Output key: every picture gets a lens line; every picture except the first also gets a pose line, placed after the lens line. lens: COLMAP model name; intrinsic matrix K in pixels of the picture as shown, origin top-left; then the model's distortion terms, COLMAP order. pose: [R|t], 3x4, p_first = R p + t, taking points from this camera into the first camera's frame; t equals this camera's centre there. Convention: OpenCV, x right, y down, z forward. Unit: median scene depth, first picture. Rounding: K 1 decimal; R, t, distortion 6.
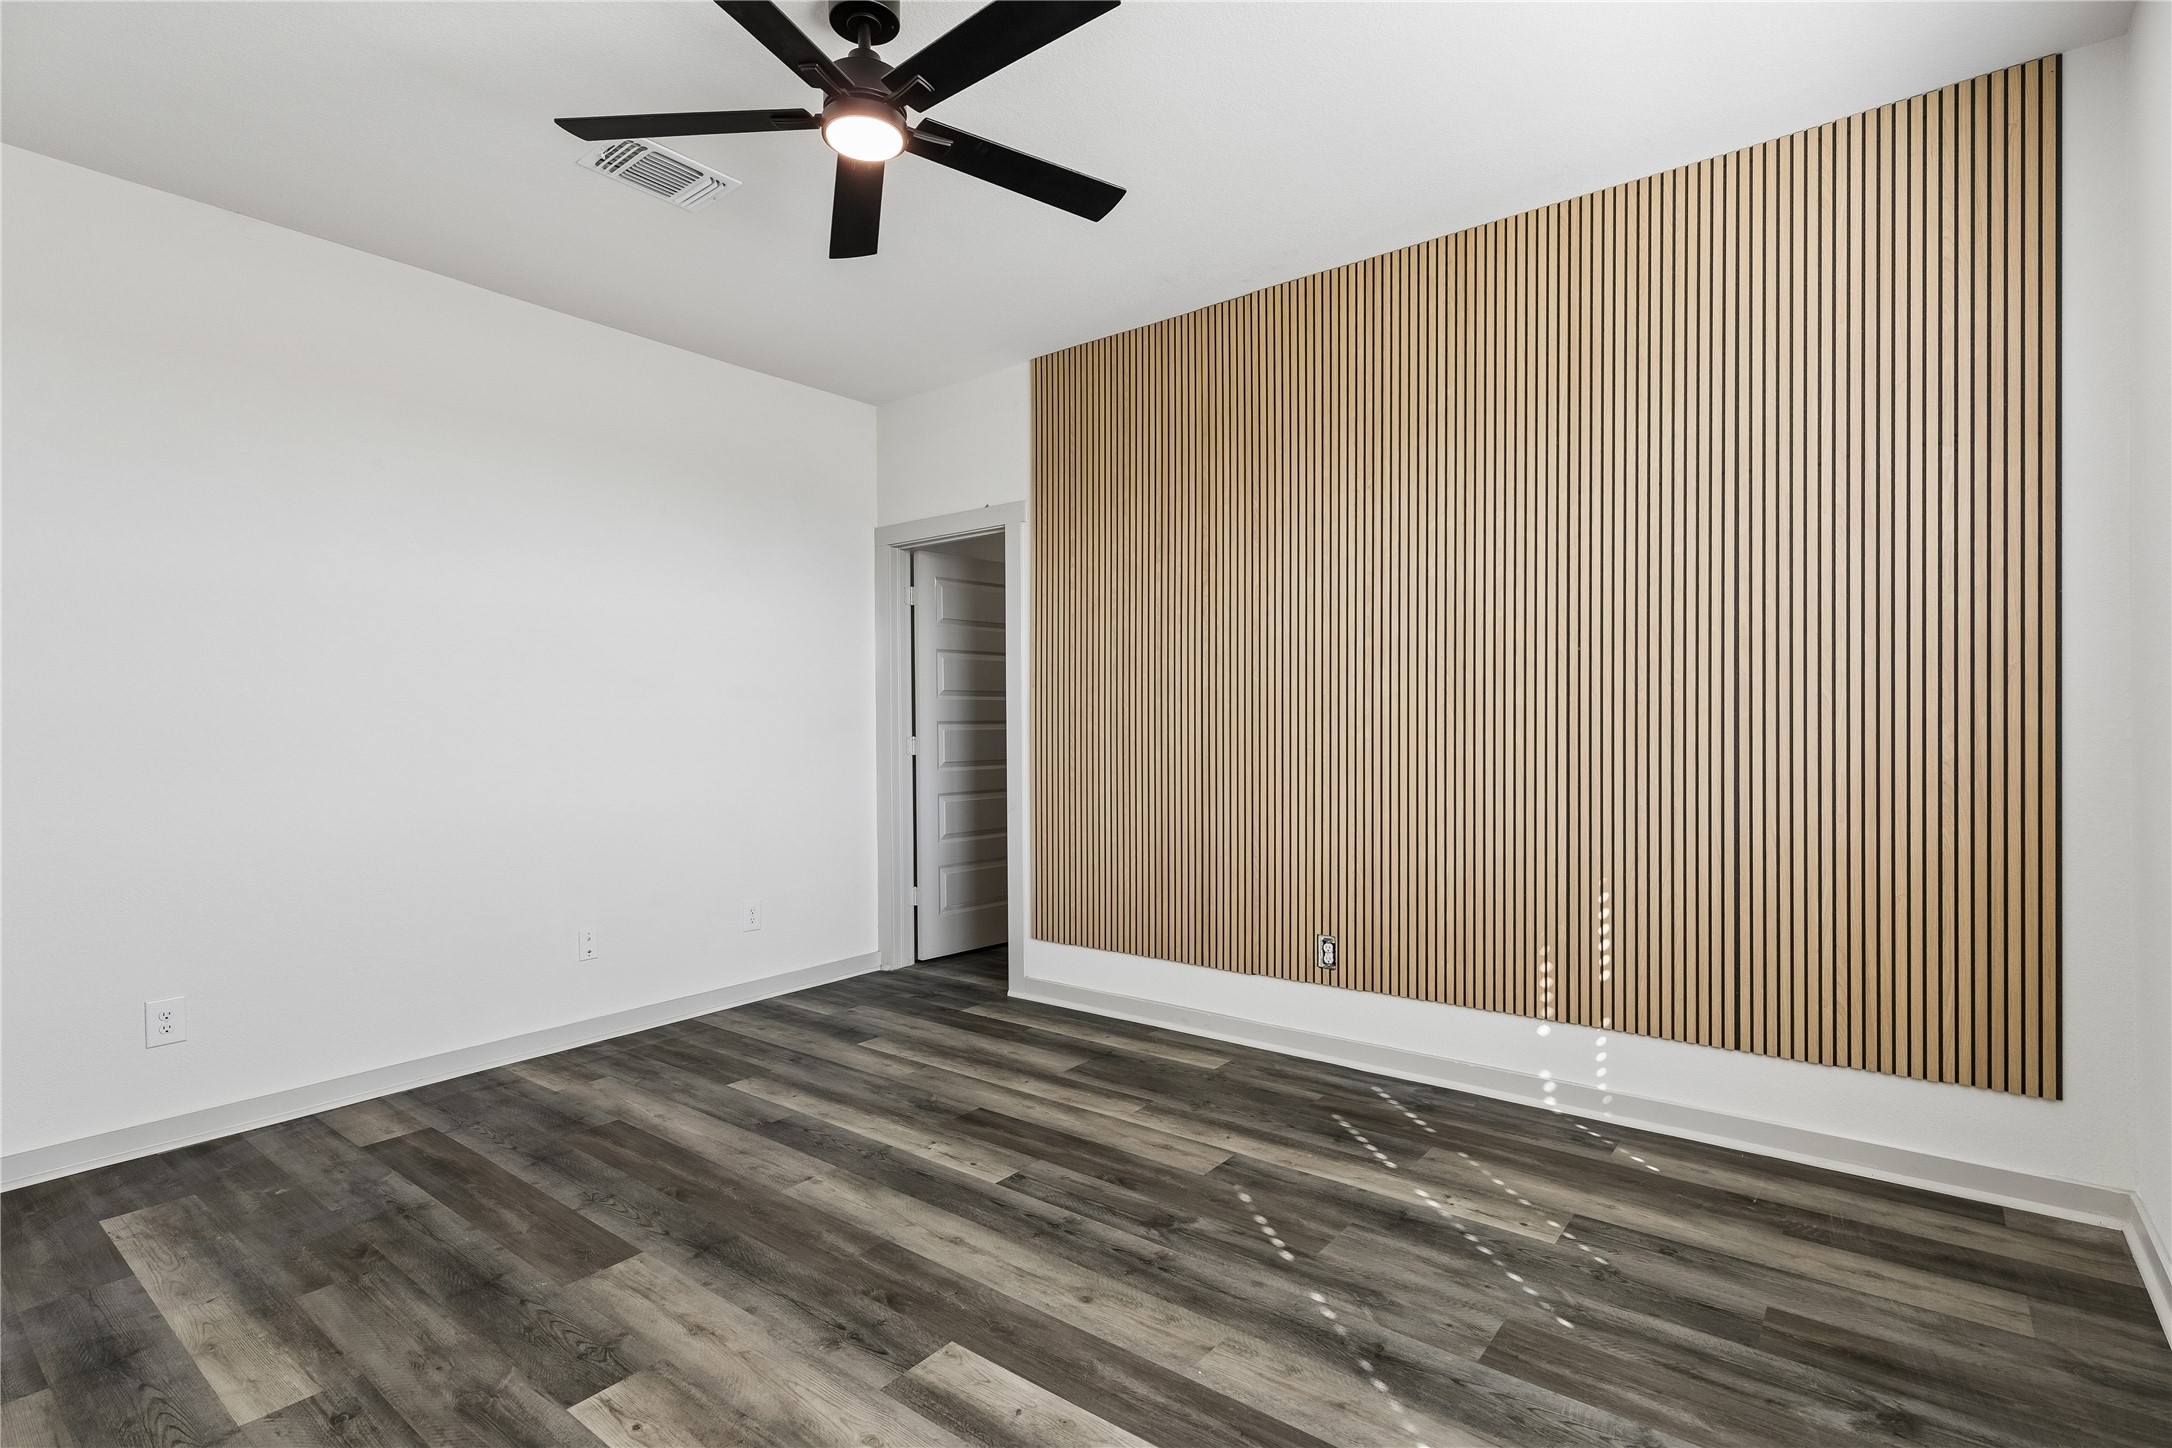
lens RADIAL K [[1033.1, 0, 1086.0], [0, 1033.1, 724.0], [0, 0, 1]] dist [0.004311, -0.000471]
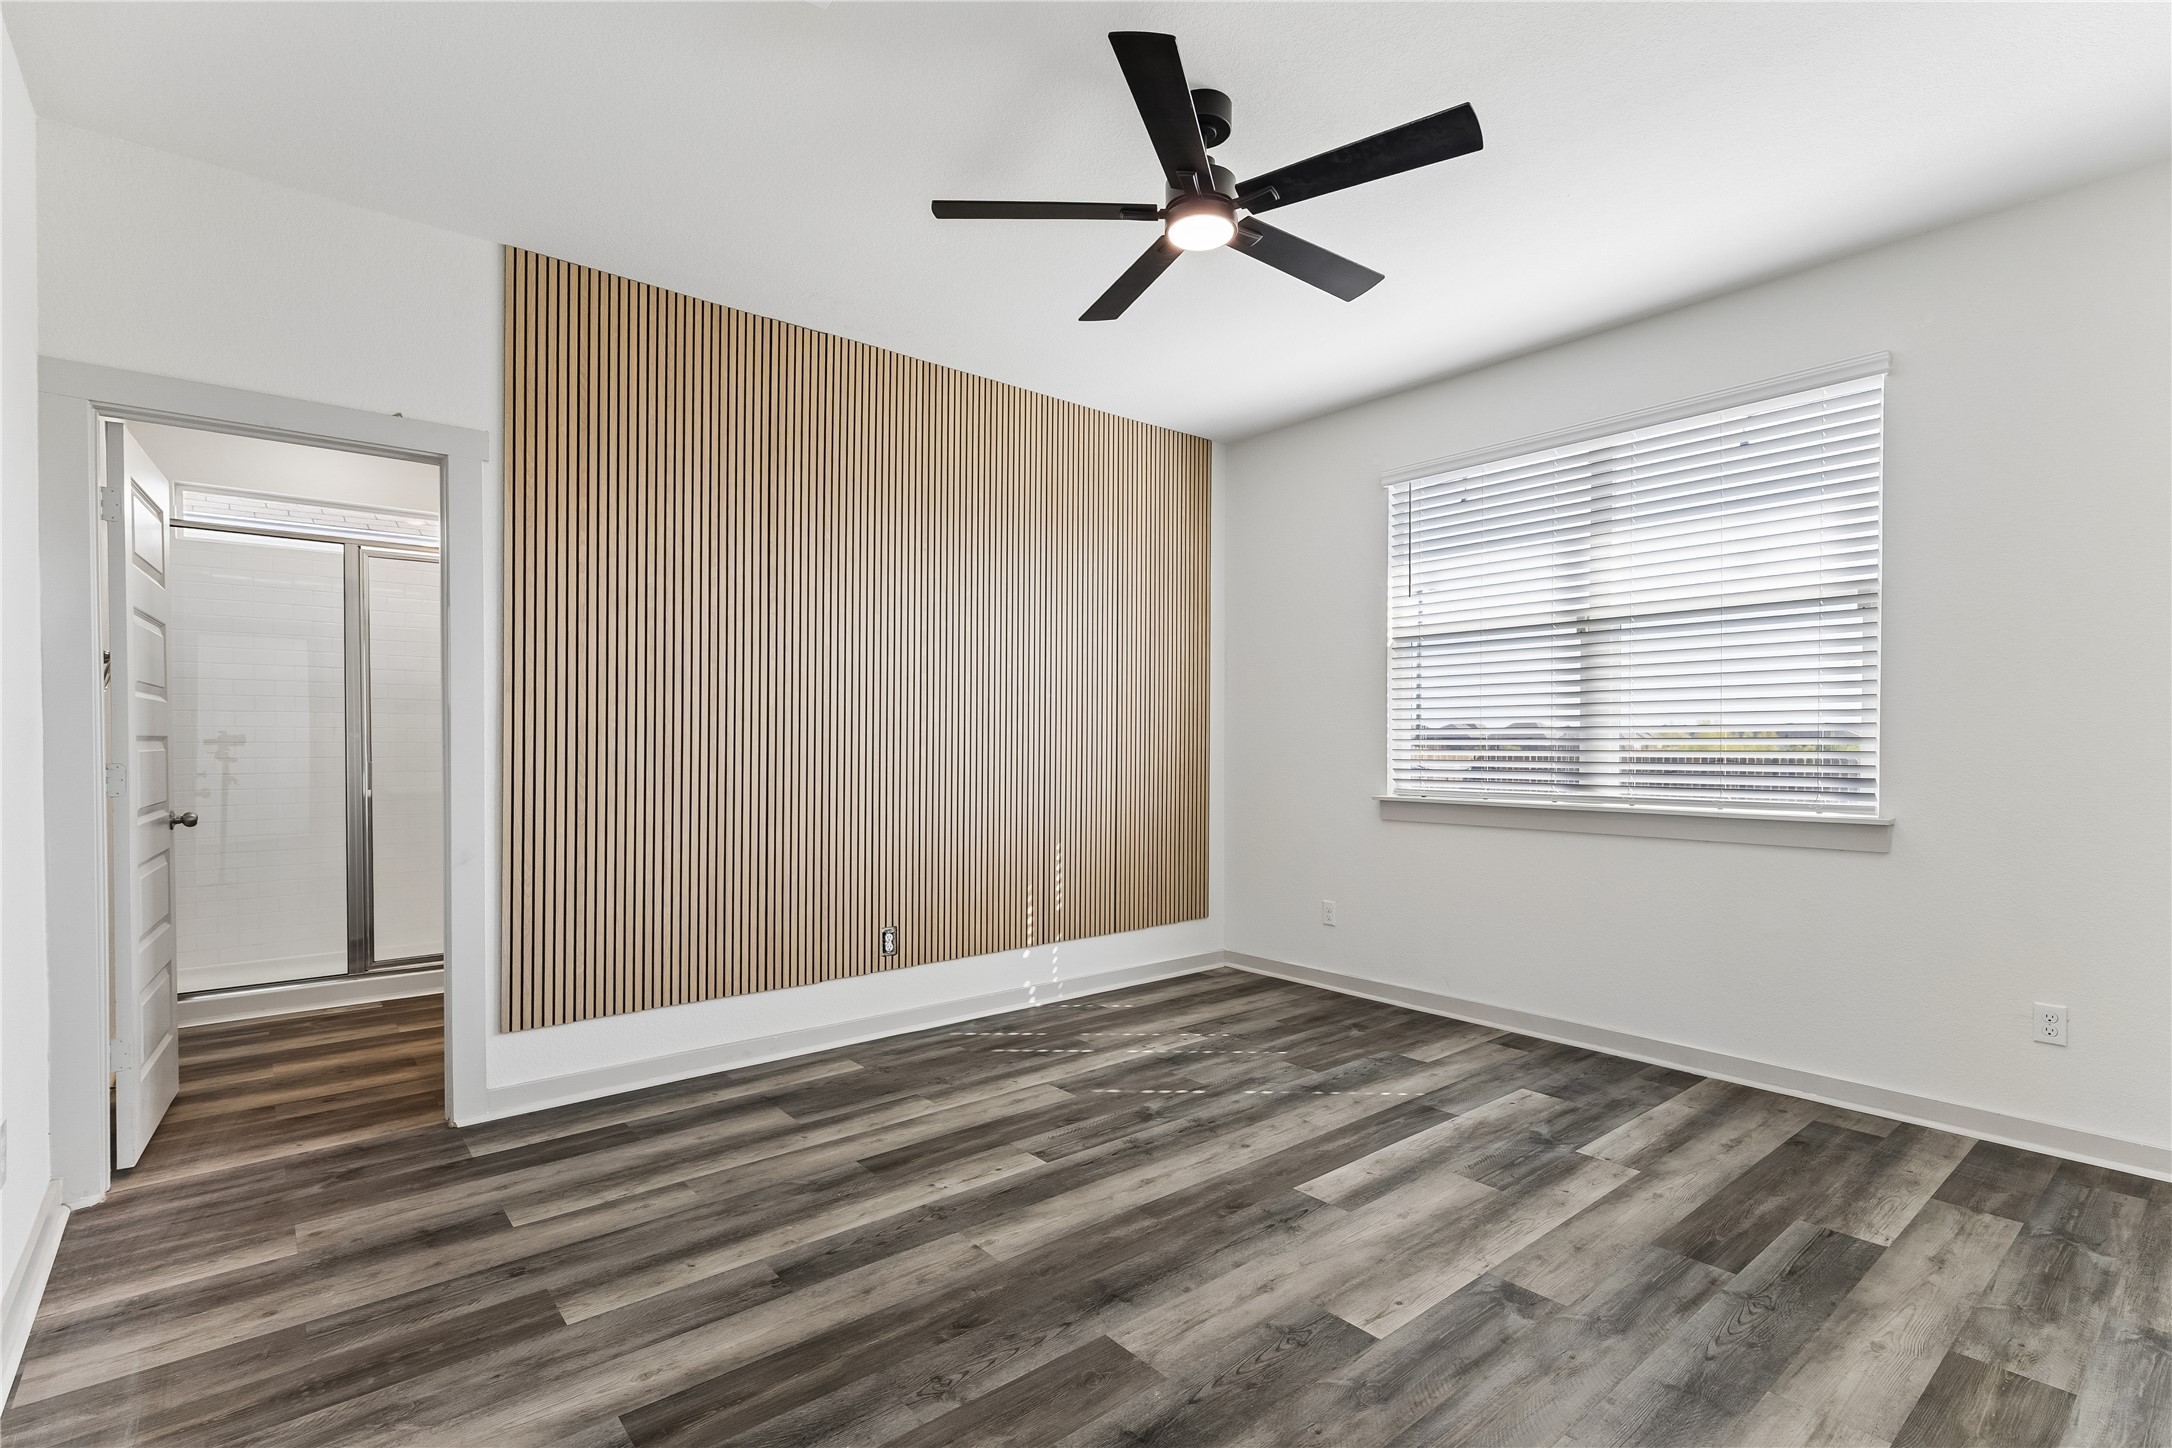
lens RADIAL K [[1022.2, 0, 1088.2], [0, 1022.2, 756.8], [0, 0, 1]] dist [0.003572, 0.000067]
pose [[0.204816, -0.005408, 0.978786, -1.050206], [0.000426, 0.999985, 0.005436, 0.010399], [-0.978800, -0.000697, 0.204815, 0.685062]]
